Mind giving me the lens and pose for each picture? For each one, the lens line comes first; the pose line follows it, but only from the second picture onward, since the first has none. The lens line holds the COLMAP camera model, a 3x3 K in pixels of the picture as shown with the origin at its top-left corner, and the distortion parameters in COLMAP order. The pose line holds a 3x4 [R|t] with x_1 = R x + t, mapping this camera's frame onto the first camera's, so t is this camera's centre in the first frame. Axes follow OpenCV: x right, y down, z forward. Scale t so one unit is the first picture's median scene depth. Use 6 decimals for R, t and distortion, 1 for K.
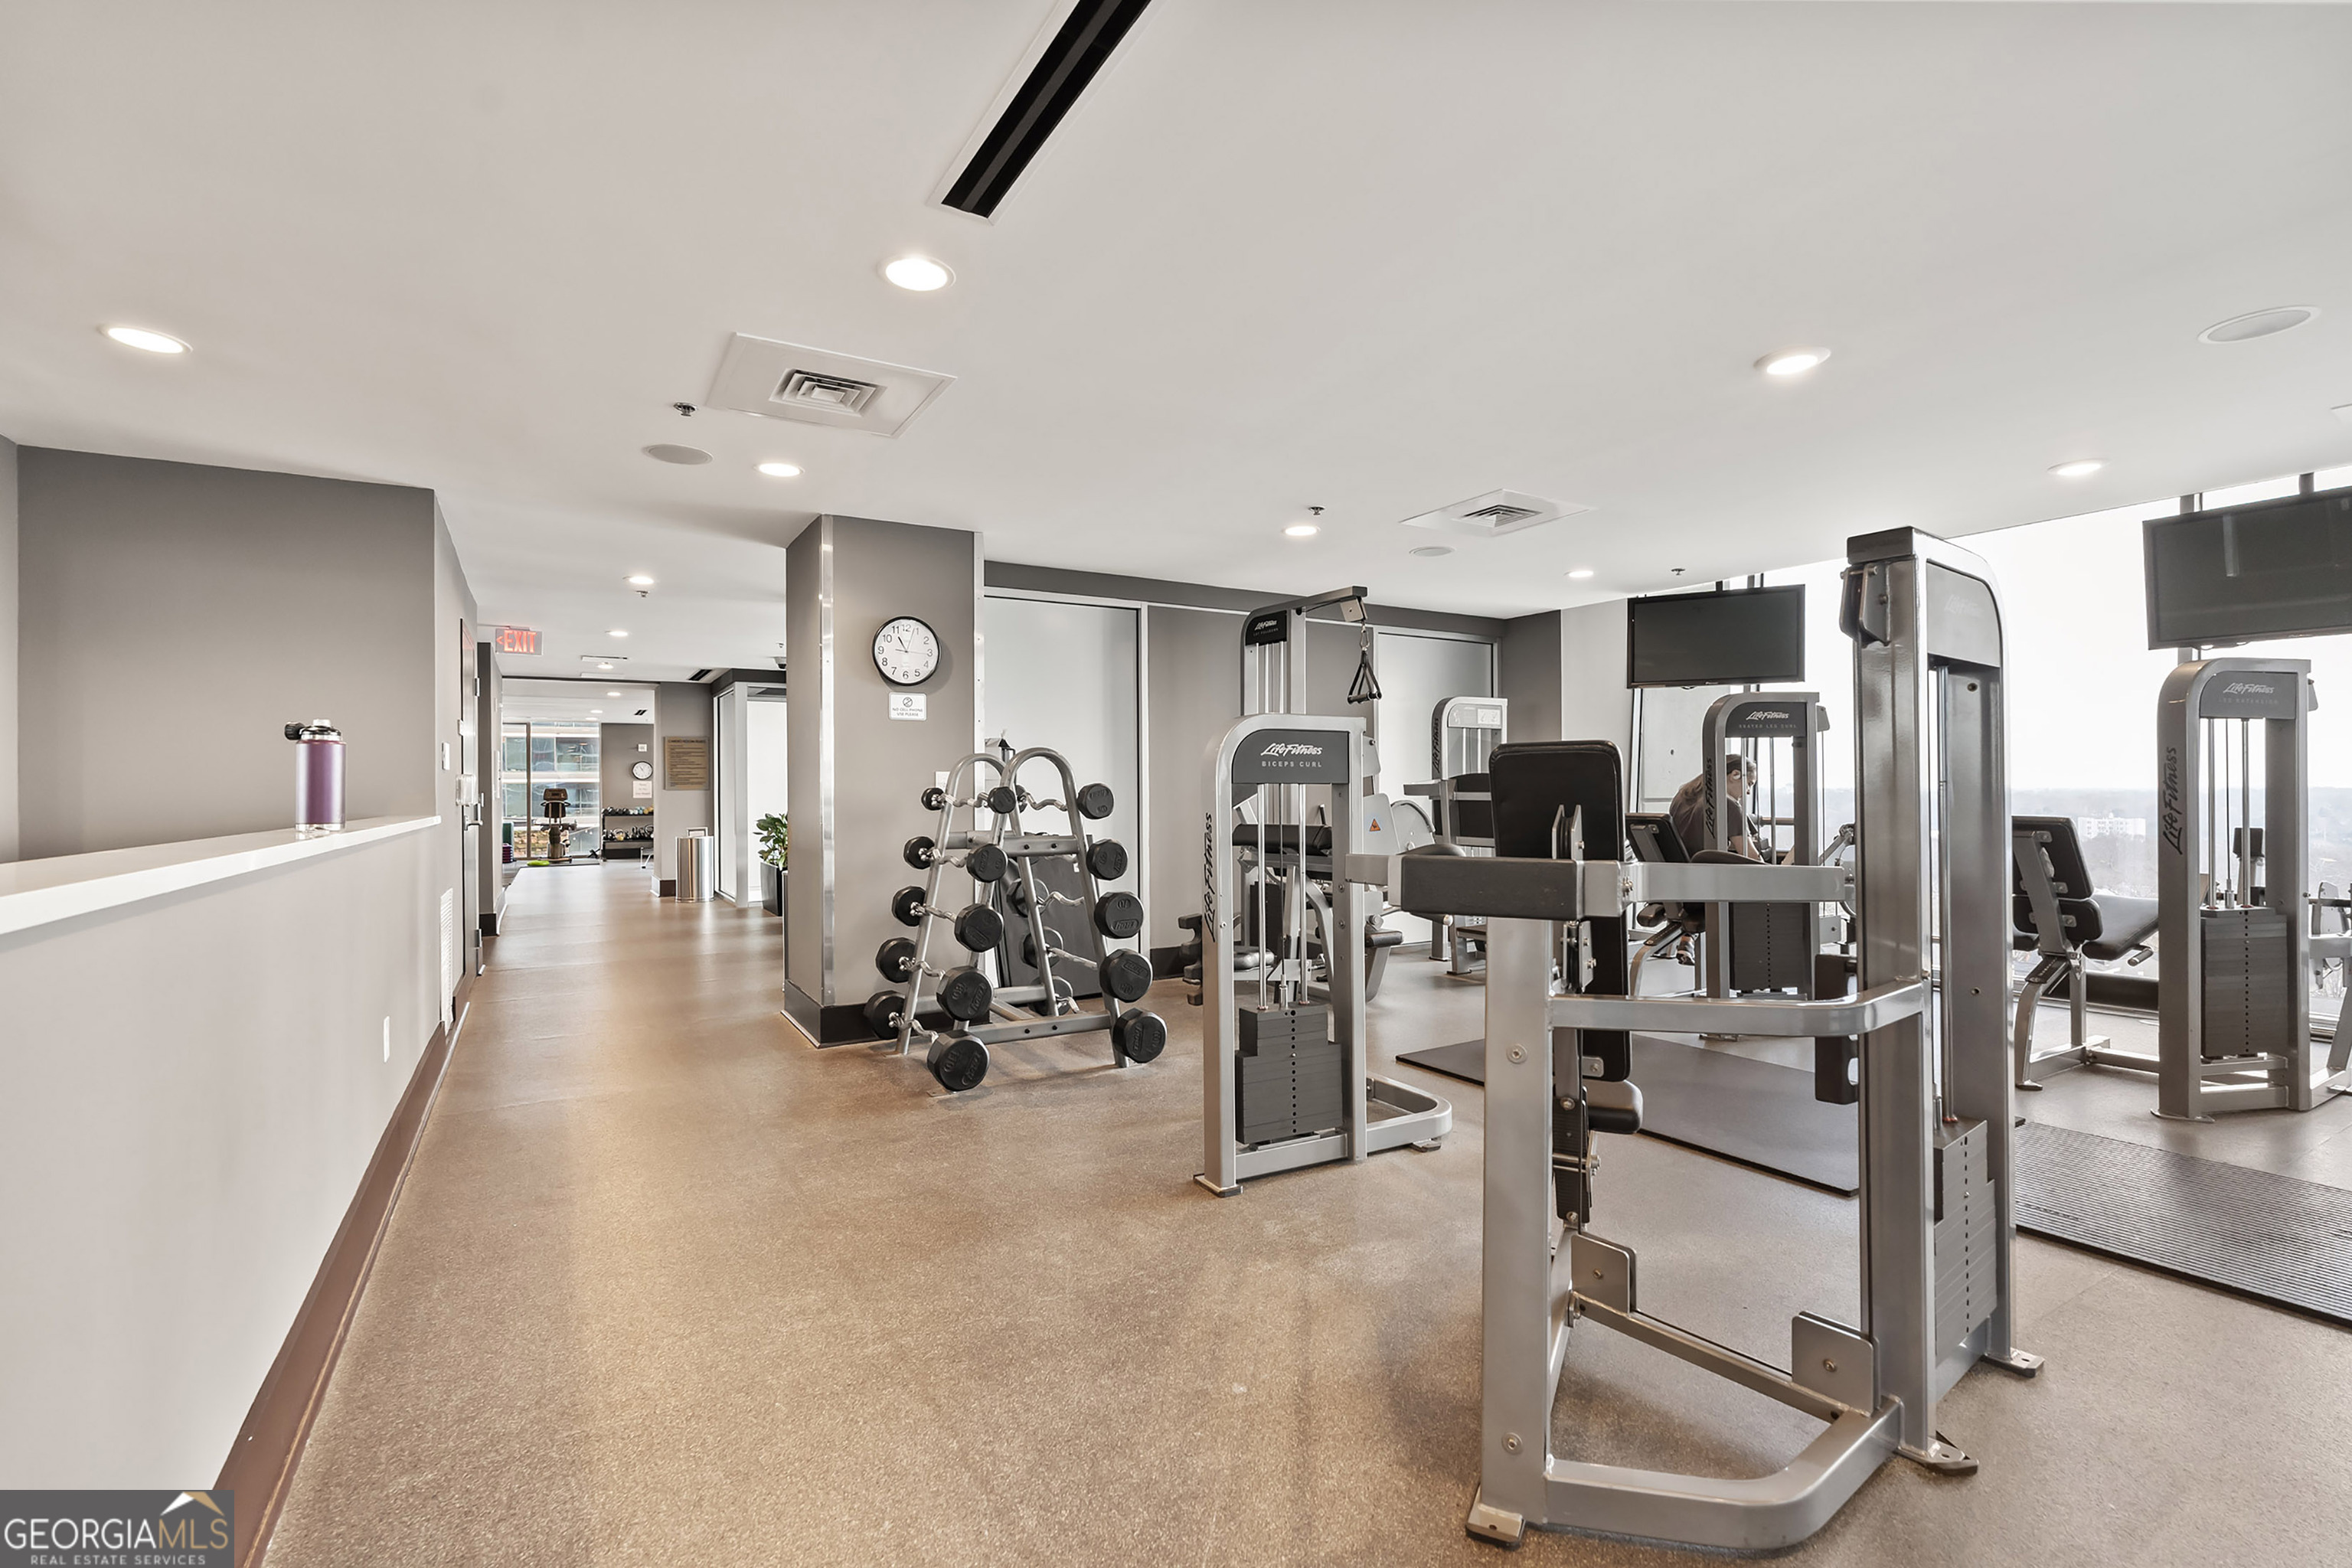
lens RADIAL K [[1054.9, 0, 1172.8], [0, 1054.9, 786.5], [0, 0, 1]] dist [0.000807, 0.000078]
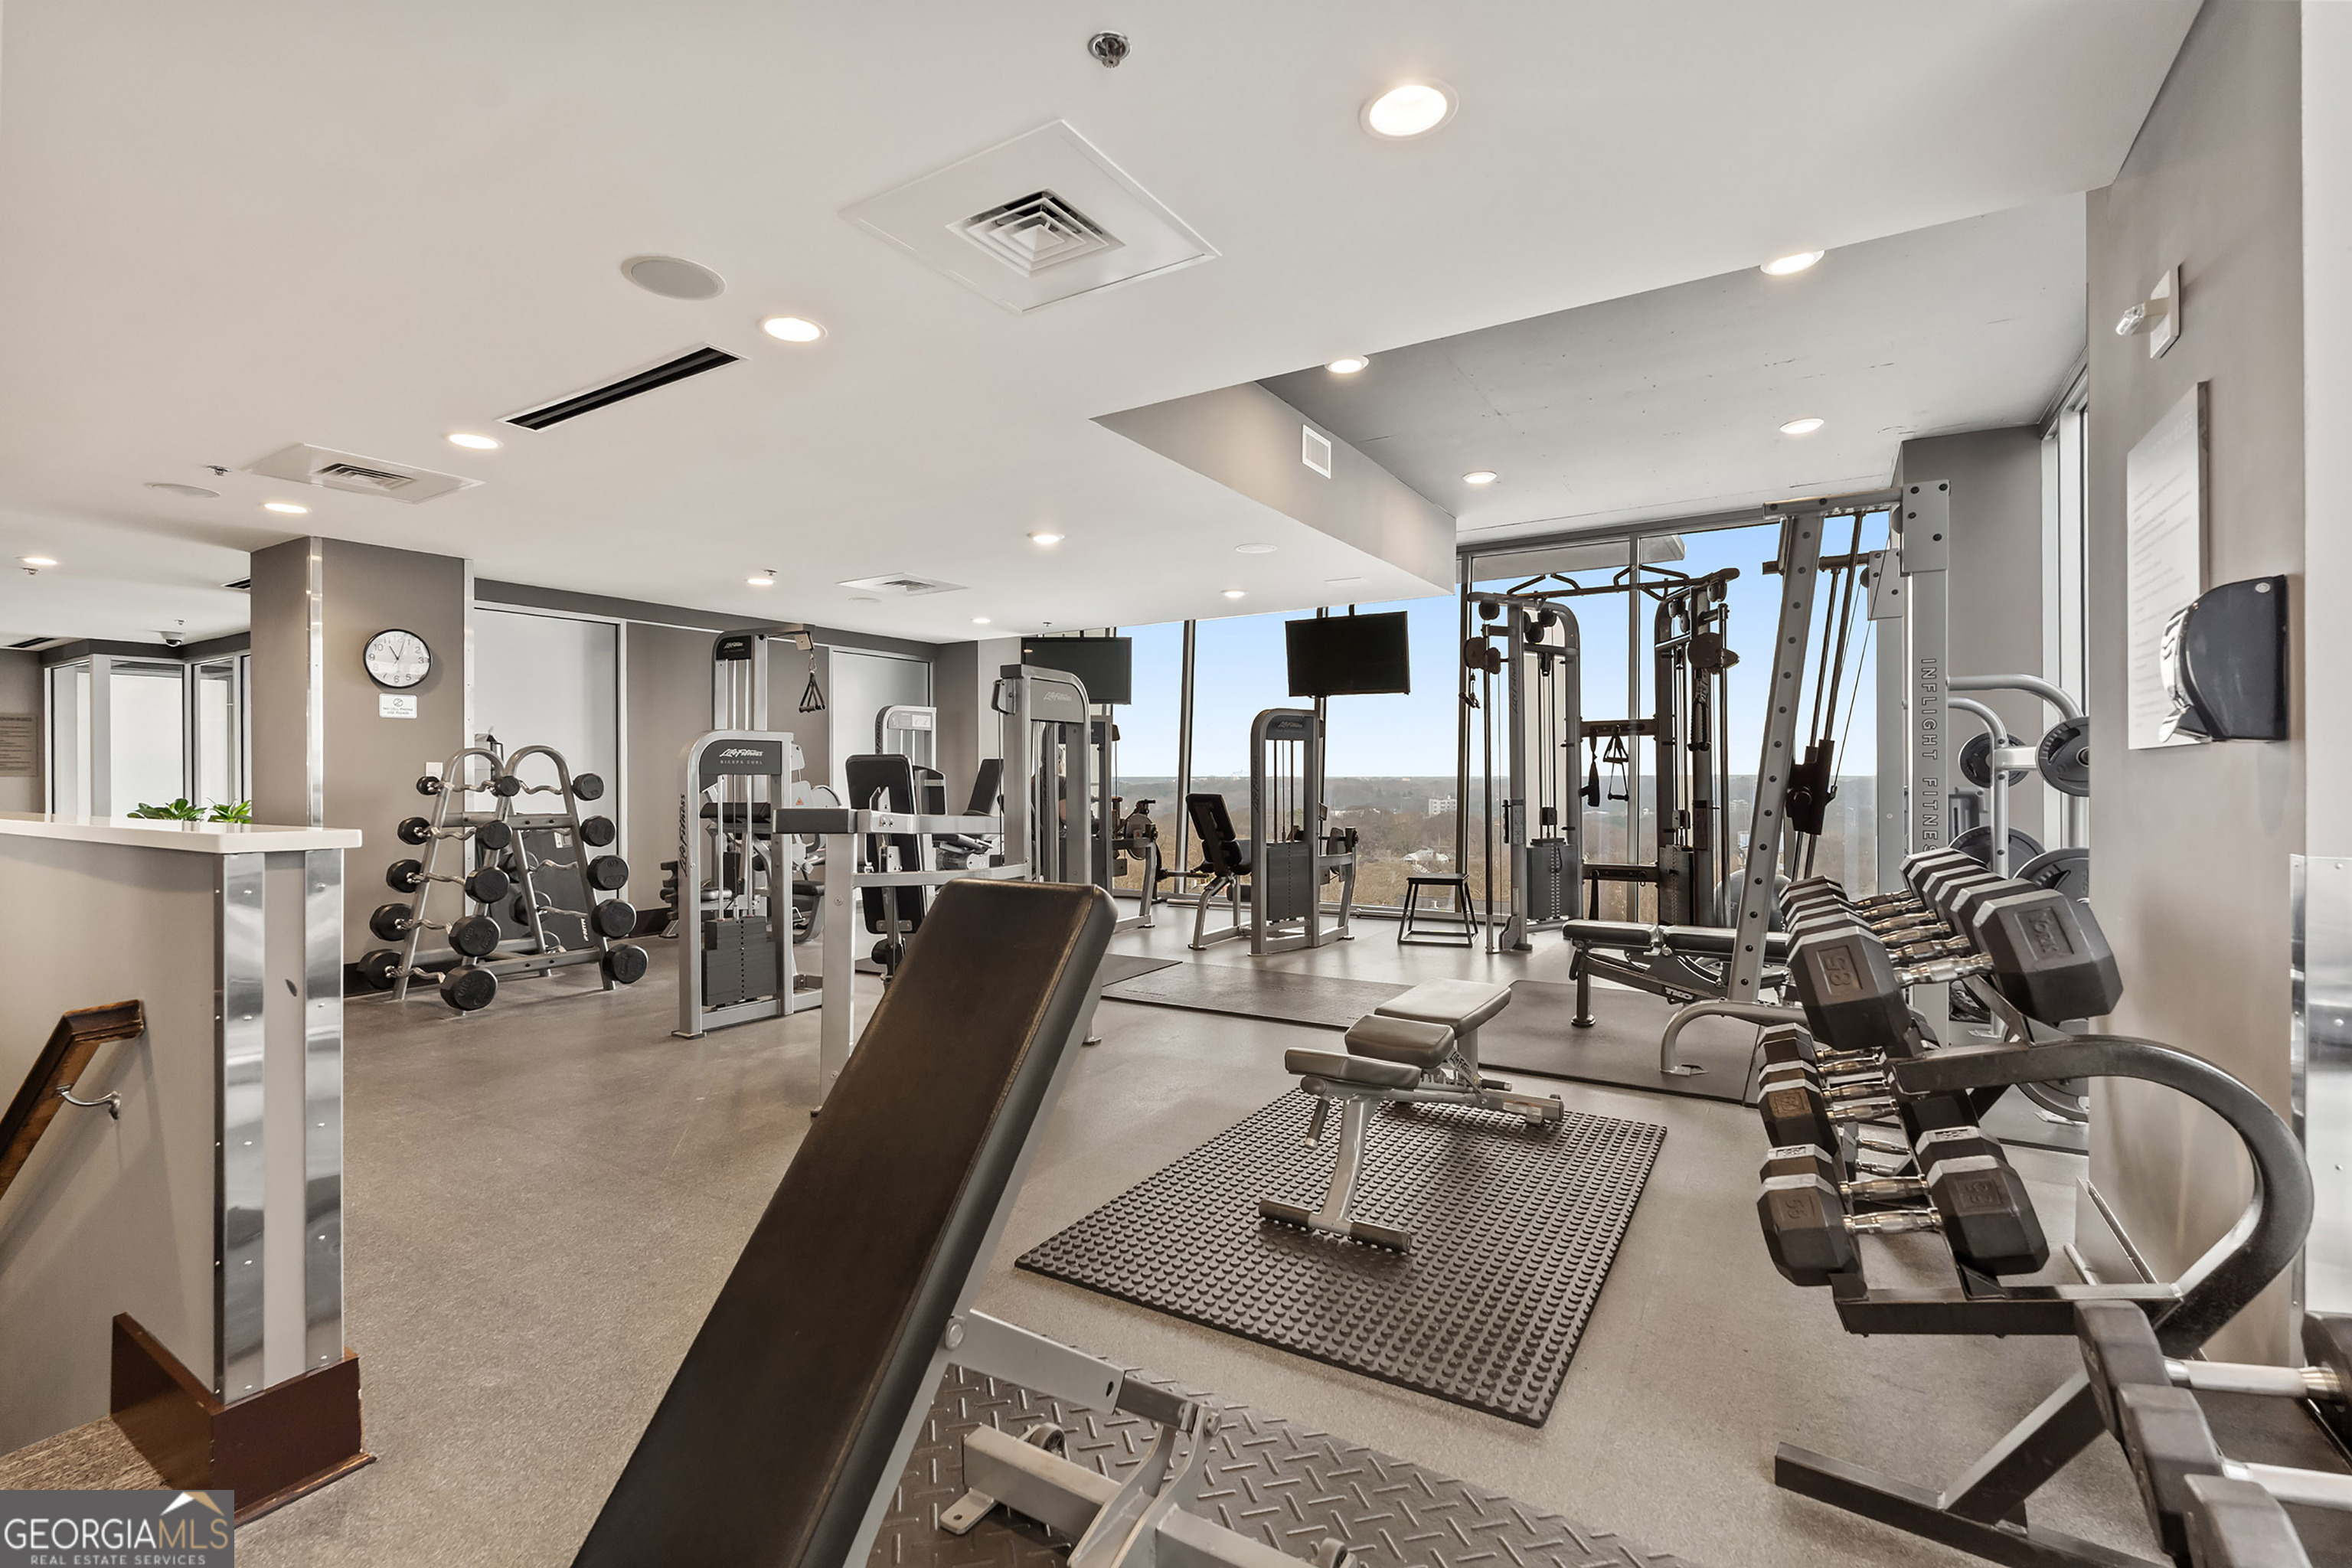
lens RADIAL K [[1038.5, 0, 1170.5], [0, 1038.5, 772.7], [0, 0, 1]] dist [-0.011022, 0.000231]
pose [[0.889628, 0.002504, 0.456680, -0.015754], [-0.002675, 0.999996, -0.000273, -0.005231], [-0.456679, -0.000978, 0.889631, -0.459576]]
